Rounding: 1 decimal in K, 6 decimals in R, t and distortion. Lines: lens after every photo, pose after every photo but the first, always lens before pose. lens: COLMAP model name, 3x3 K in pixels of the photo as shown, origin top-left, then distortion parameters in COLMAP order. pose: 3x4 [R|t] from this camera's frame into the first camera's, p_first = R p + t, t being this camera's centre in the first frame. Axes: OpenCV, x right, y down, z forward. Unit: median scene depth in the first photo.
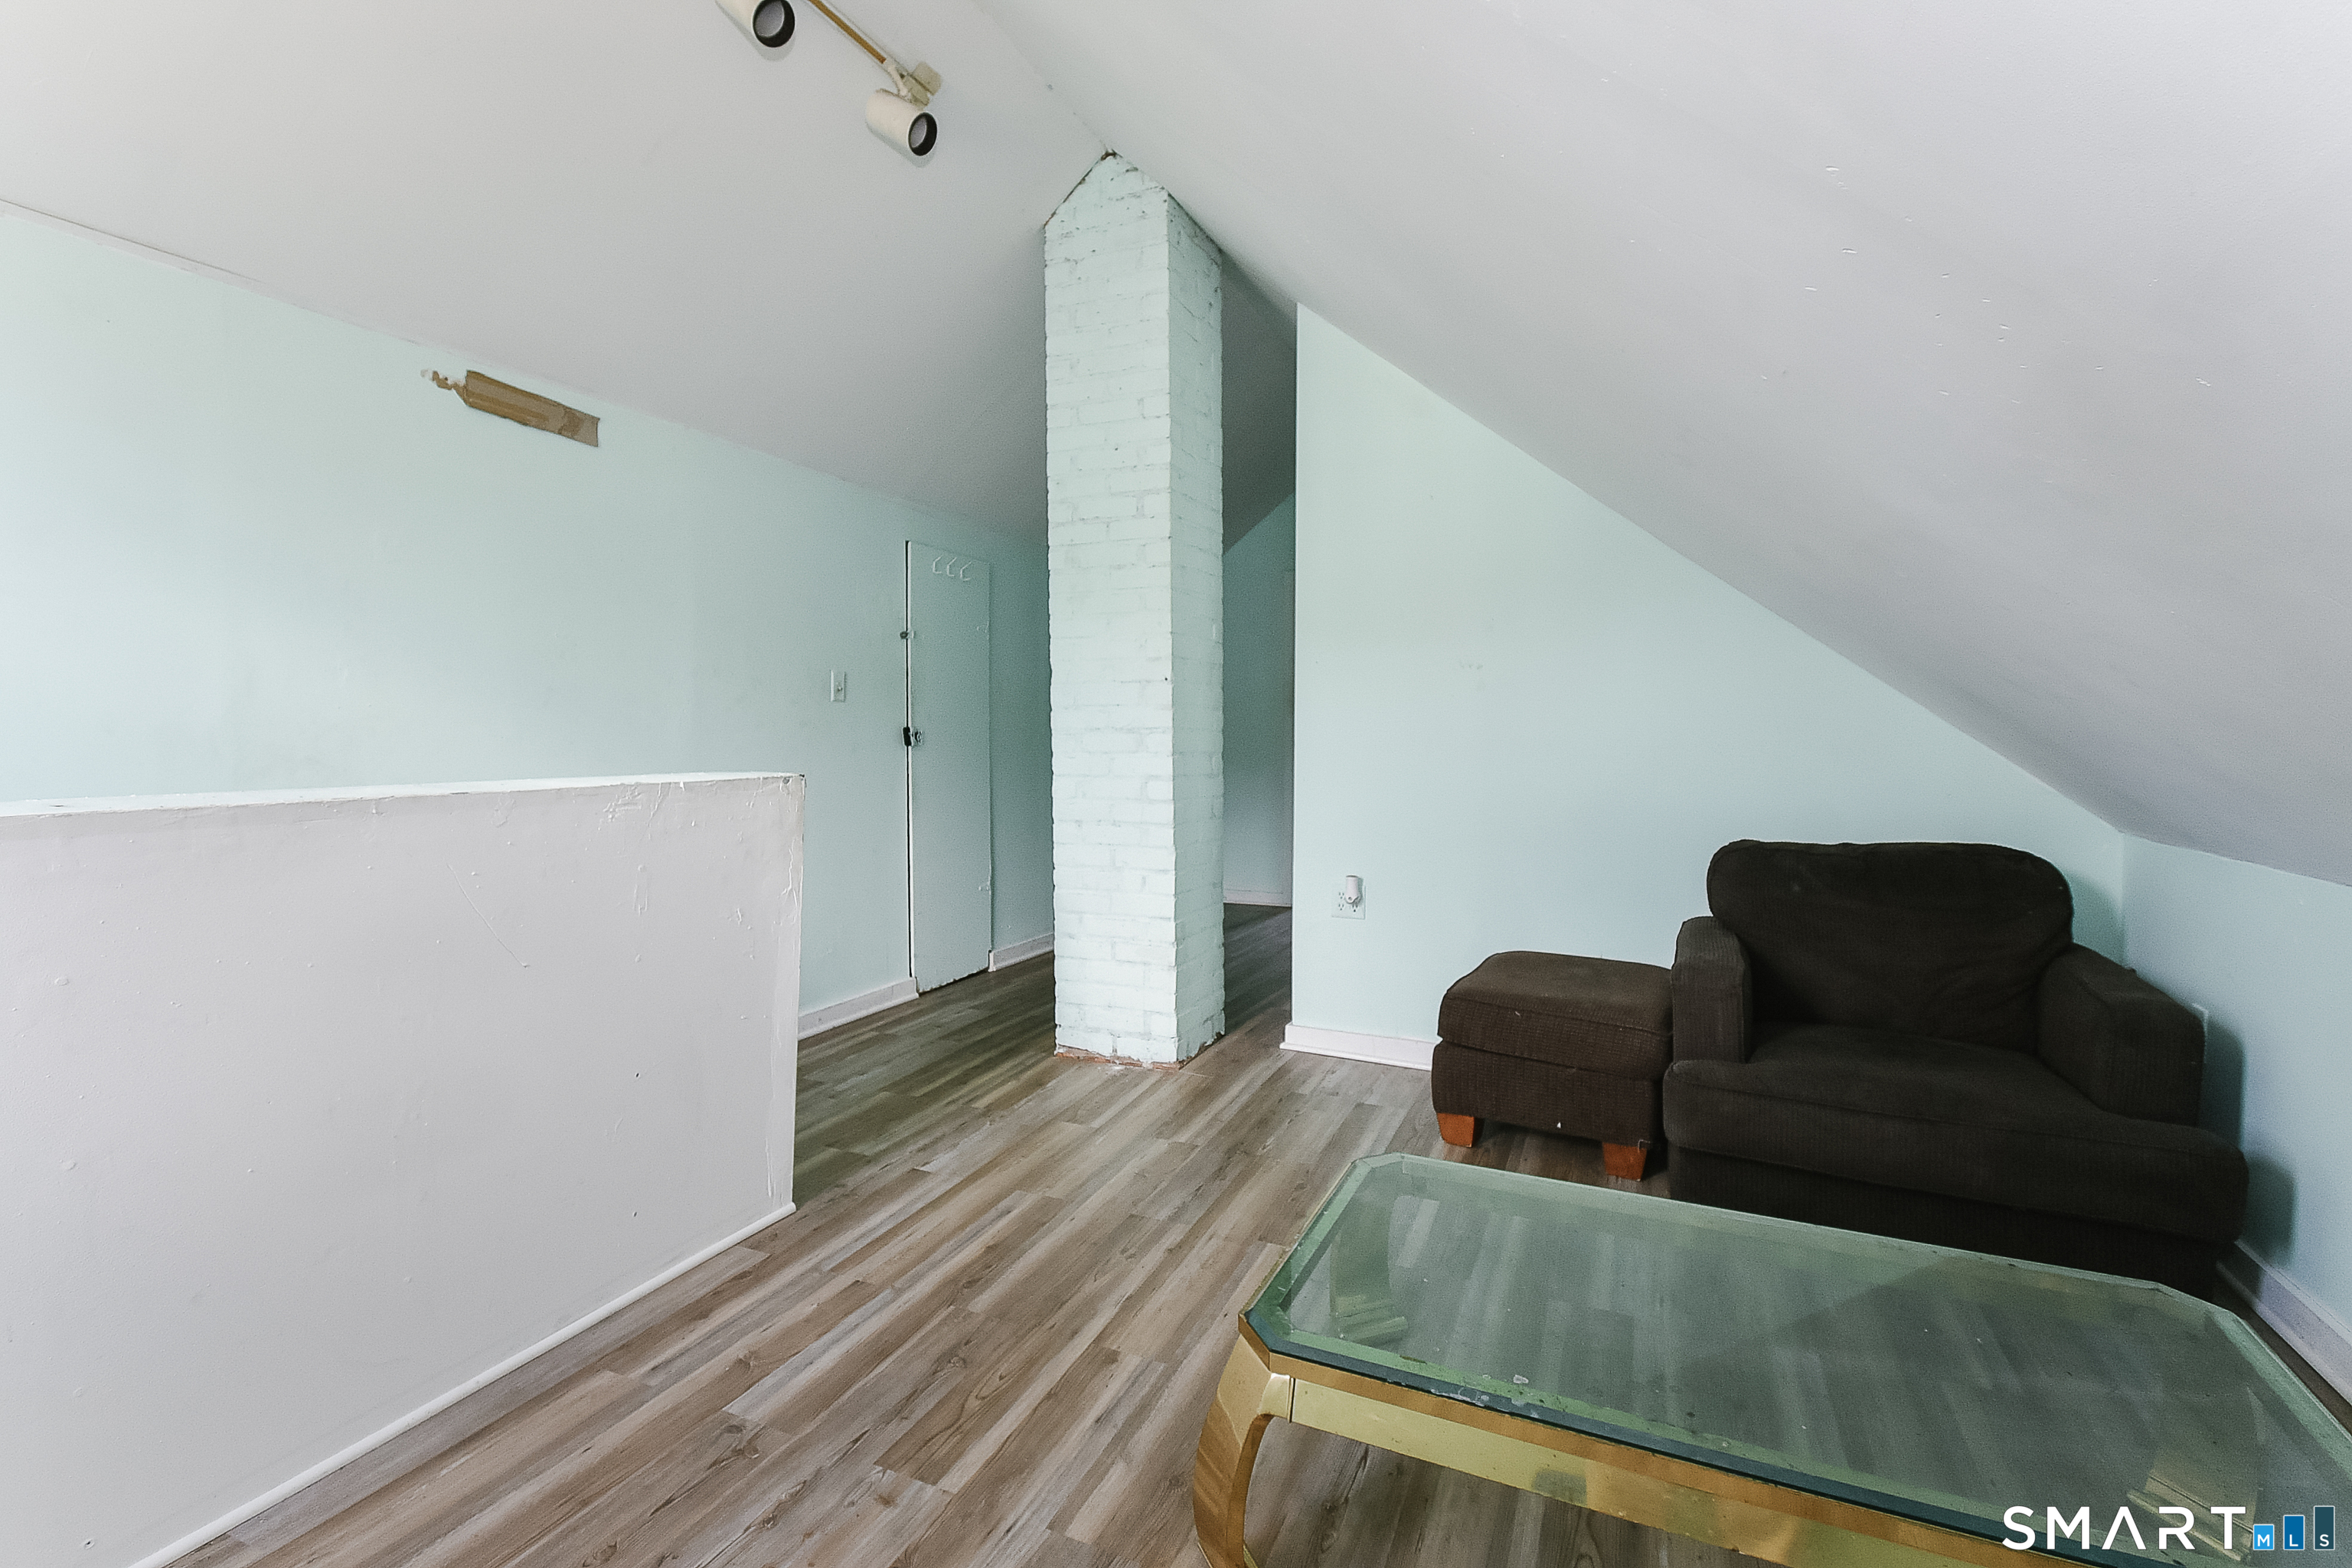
lens RADIAL K [[1056.7, 0, 1175.0], [0, 1056.7, 780.4], [0, 0, 1]] dist [0.002693, 0.000230]
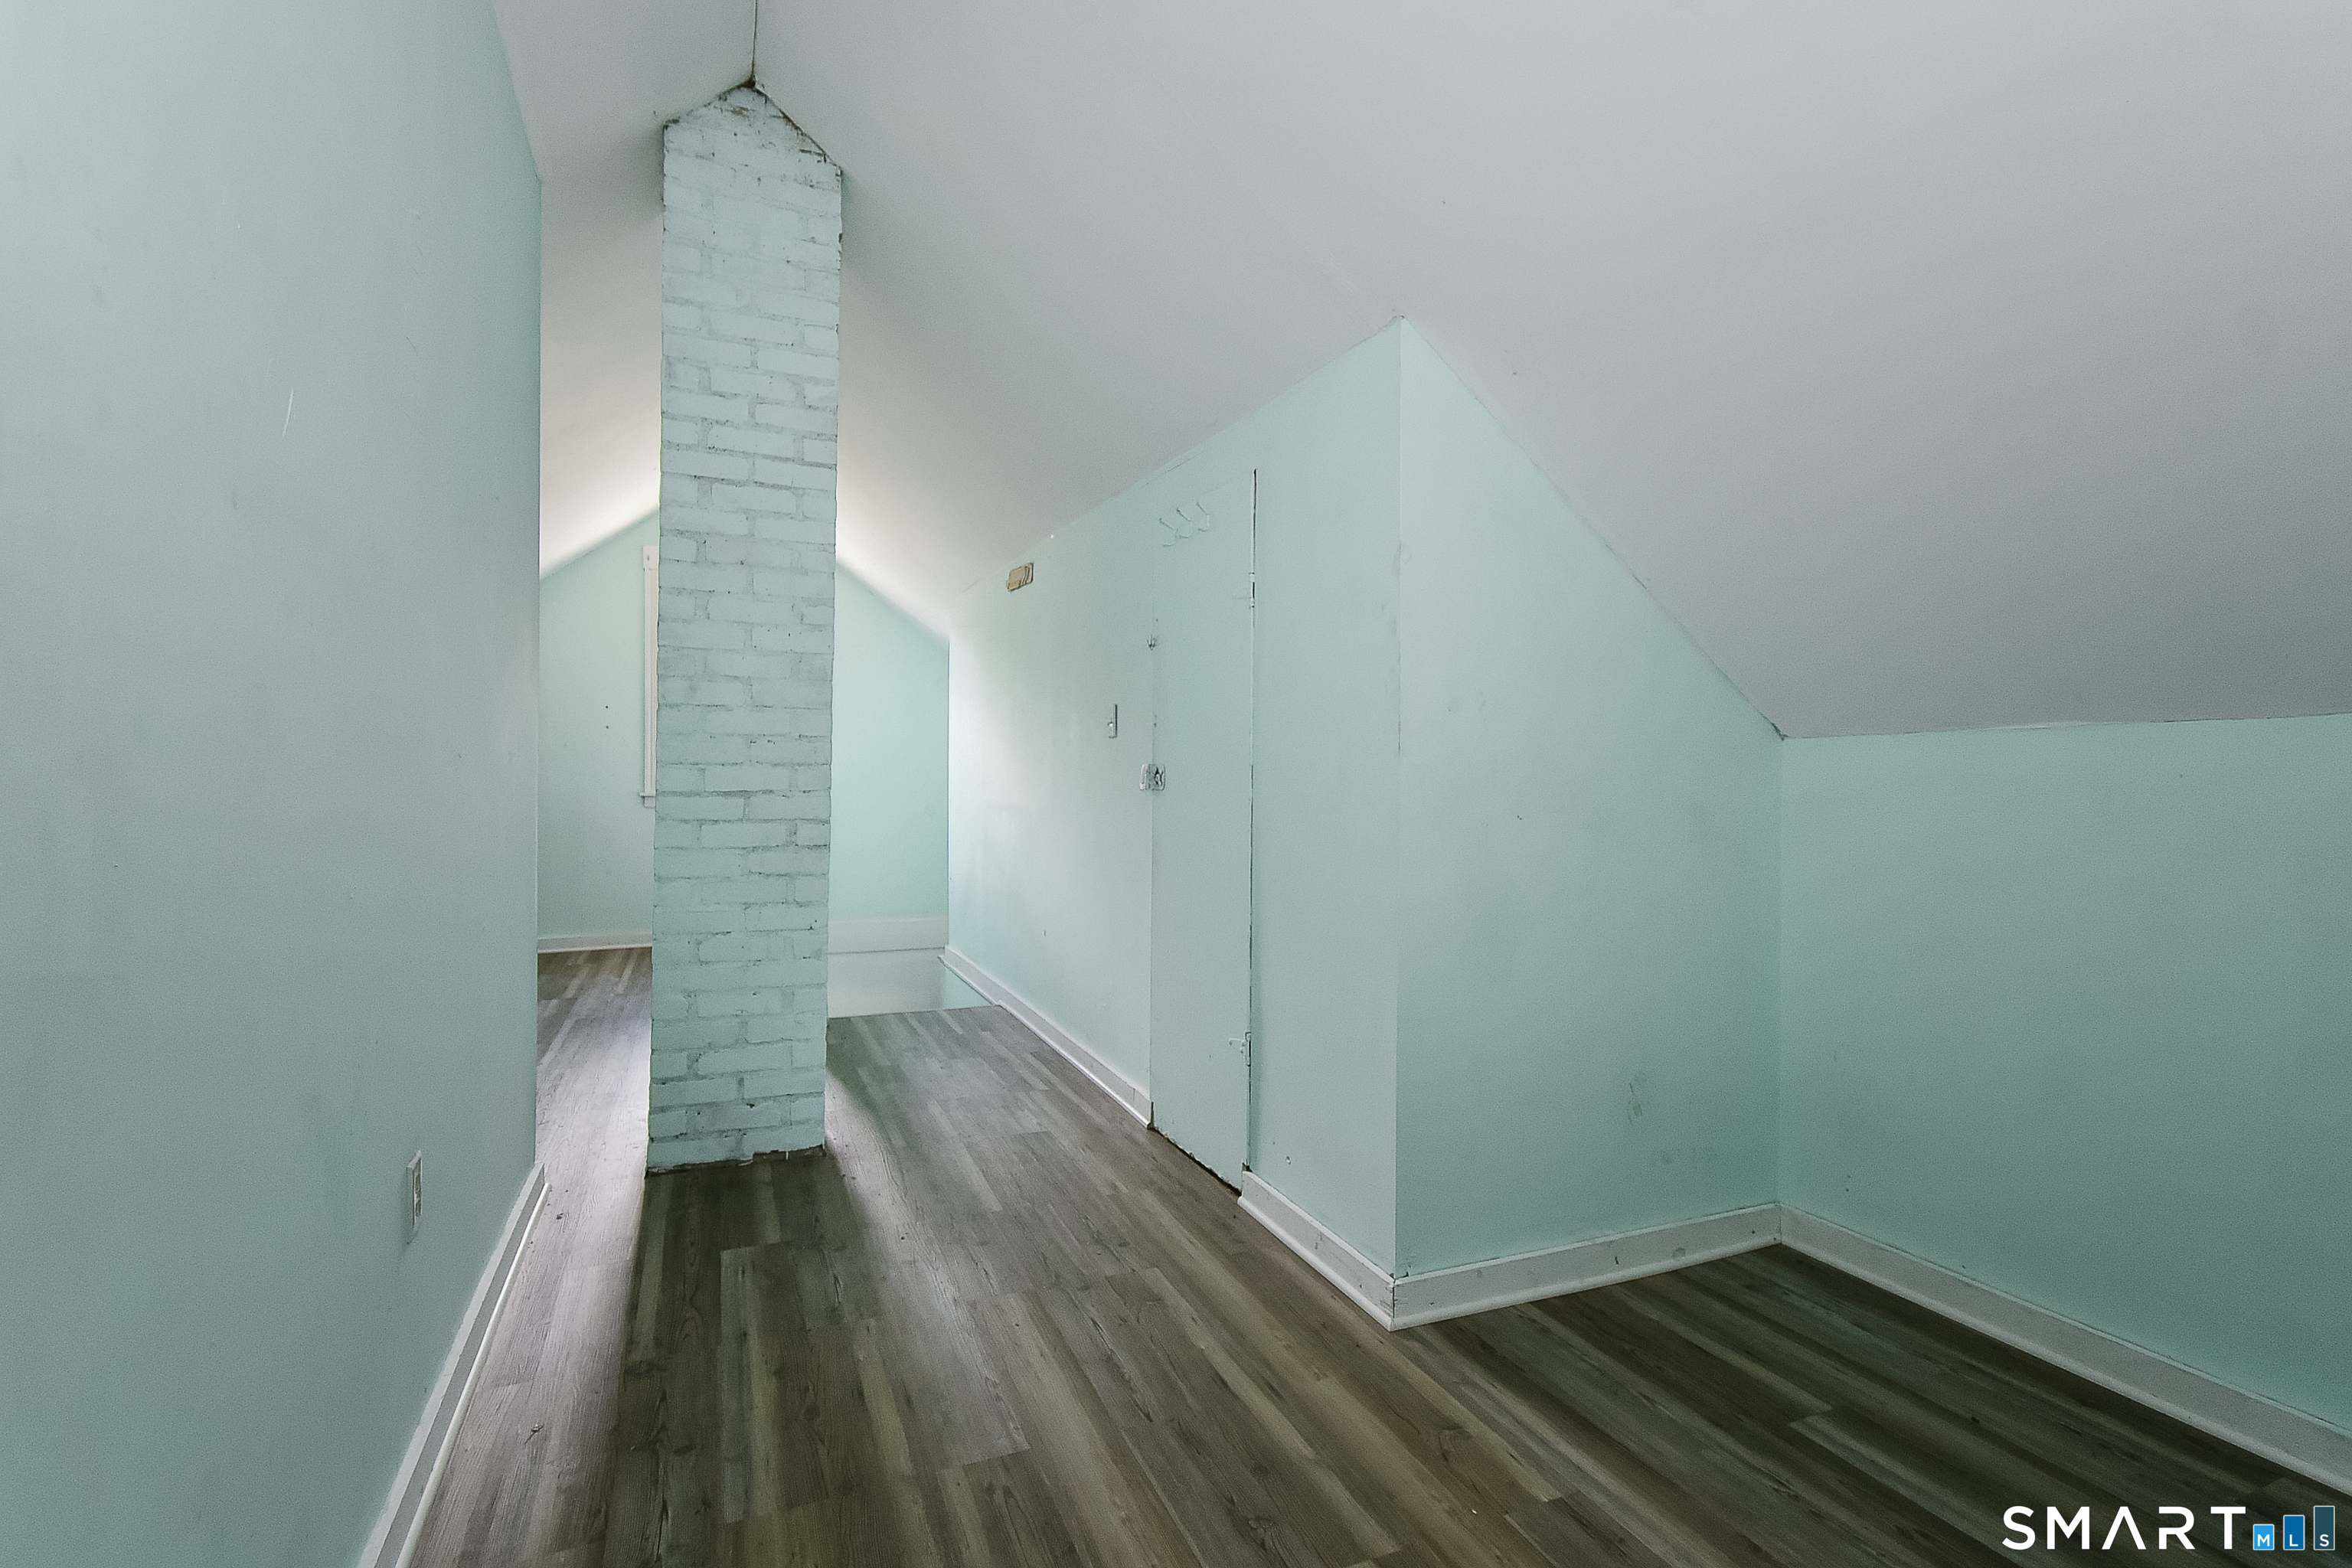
lens RADIAL K [[1056.7, 0, 1173.7], [0, 1056.7, 778.8], [0, 0, 1]] dist [0.002693, 0.000230]
pose [[-0.675005, -0.002417, -0.737809, 0.332422], [-0.047061, 0.998099, 0.039786, -0.079447], [0.736311, 0.061578, -0.673836, 1.696695]]
